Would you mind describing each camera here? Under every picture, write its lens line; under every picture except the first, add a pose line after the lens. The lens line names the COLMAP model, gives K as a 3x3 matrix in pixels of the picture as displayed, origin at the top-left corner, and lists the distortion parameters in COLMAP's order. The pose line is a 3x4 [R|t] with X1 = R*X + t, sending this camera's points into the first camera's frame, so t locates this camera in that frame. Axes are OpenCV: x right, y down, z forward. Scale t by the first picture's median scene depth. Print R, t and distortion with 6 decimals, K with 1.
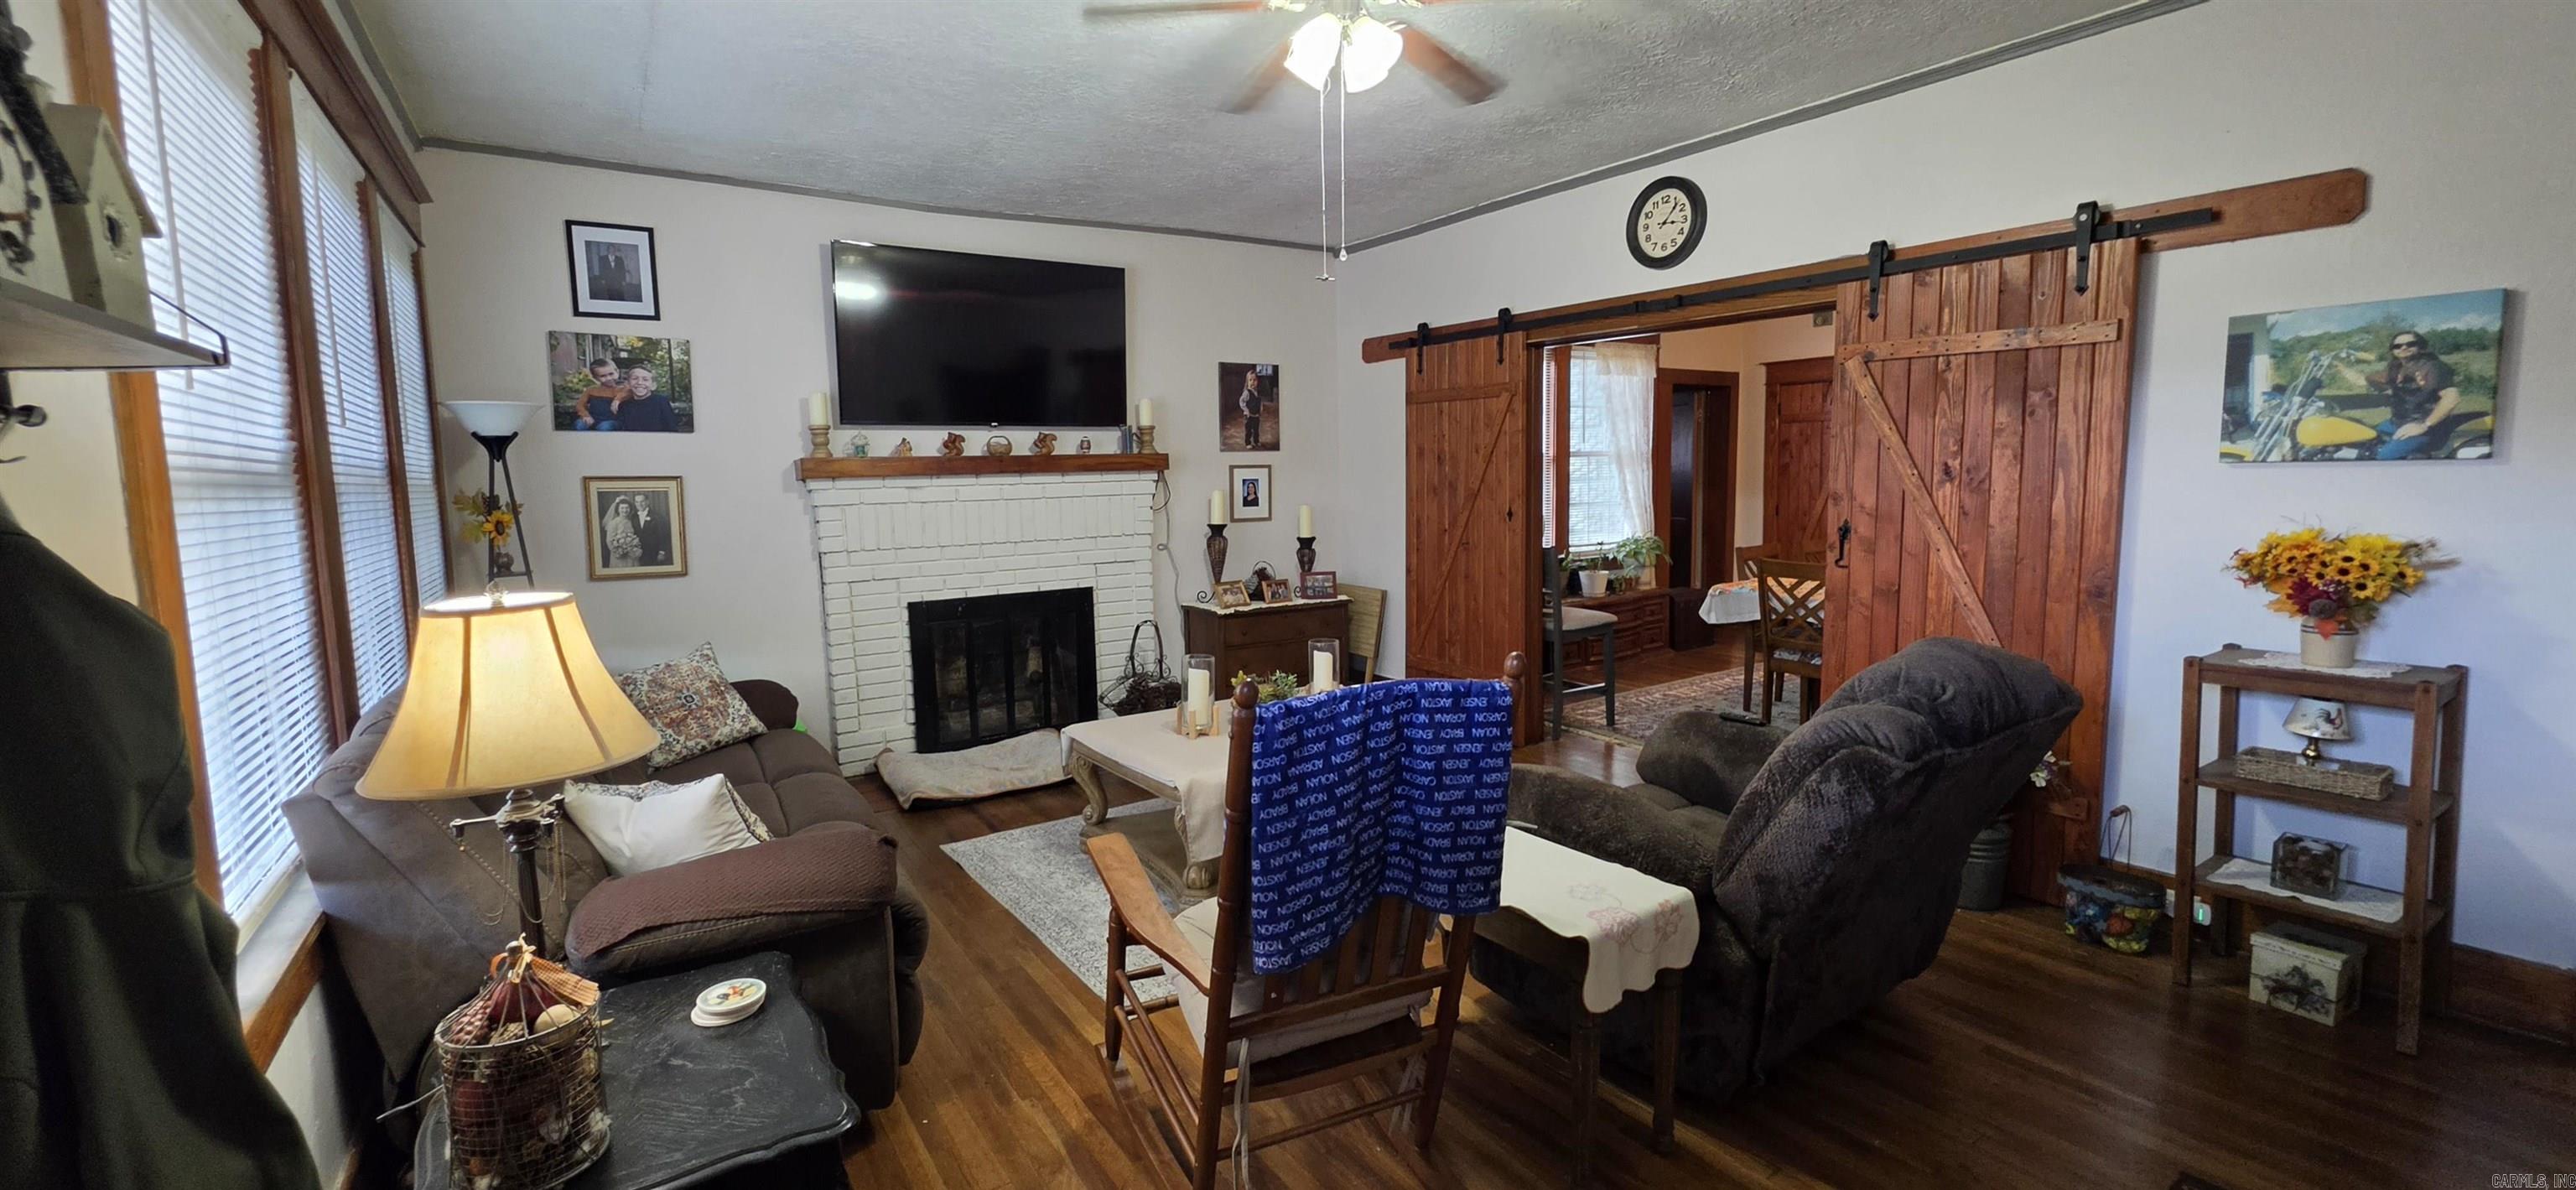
lens RADIAL K [[1035.3, 0, 1284.4], [0, 1035.3, 578.8], [0, 0, 1]] dist [-0.001268, 0.000071]
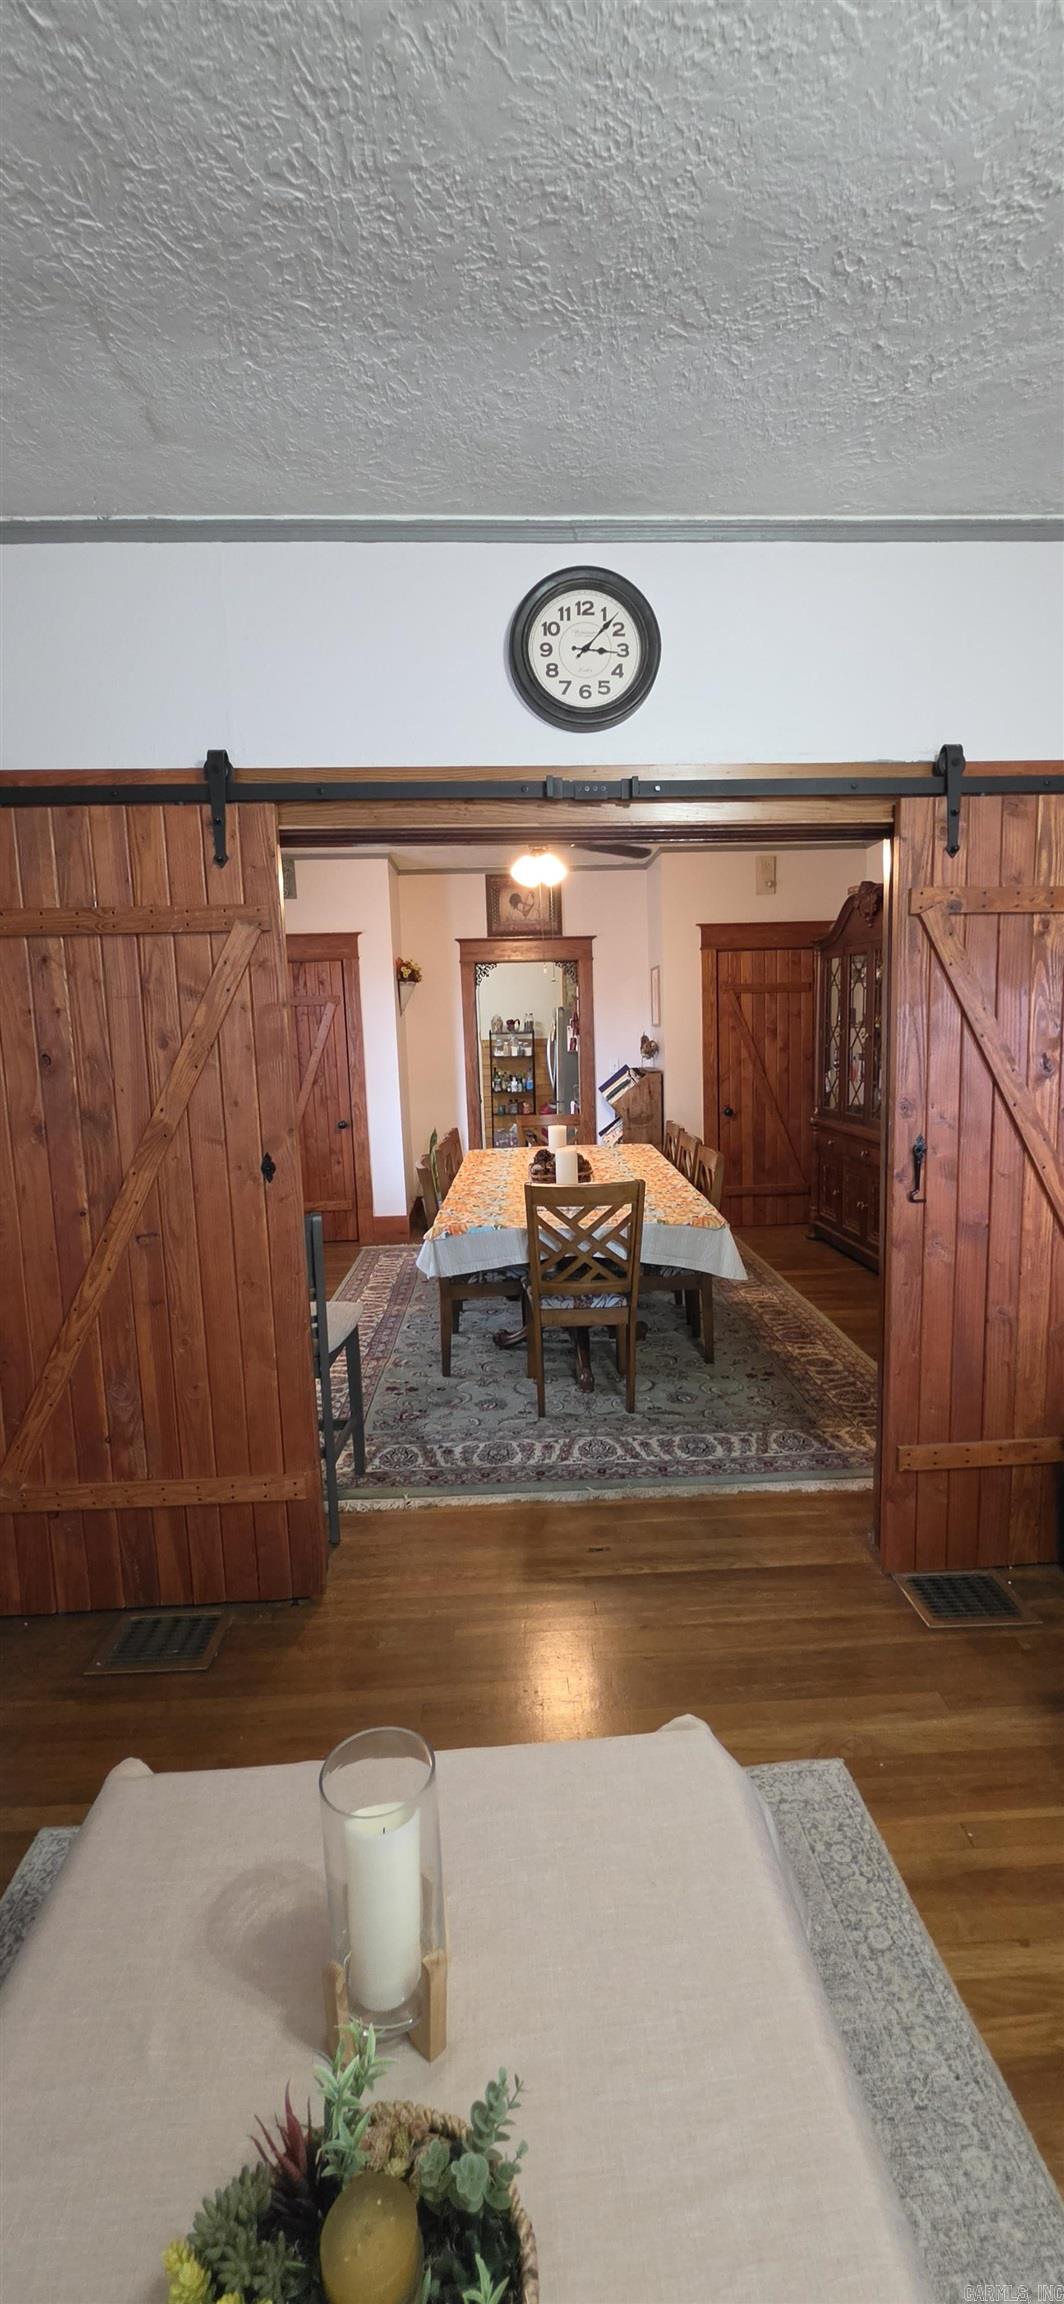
lens RADIAL K [[926.0, 0, 540.6], [0, 926.0, 1152.8], [0, 0, 1]] dist [-0.001268, 0.000071]
pose [[0.515921, -0.111392, 0.849363, -0.115339], [0.110670, 0.991867, 0.062857, -0.097022], [-0.849457, 0.061570, 0.524053, 0.750130]]
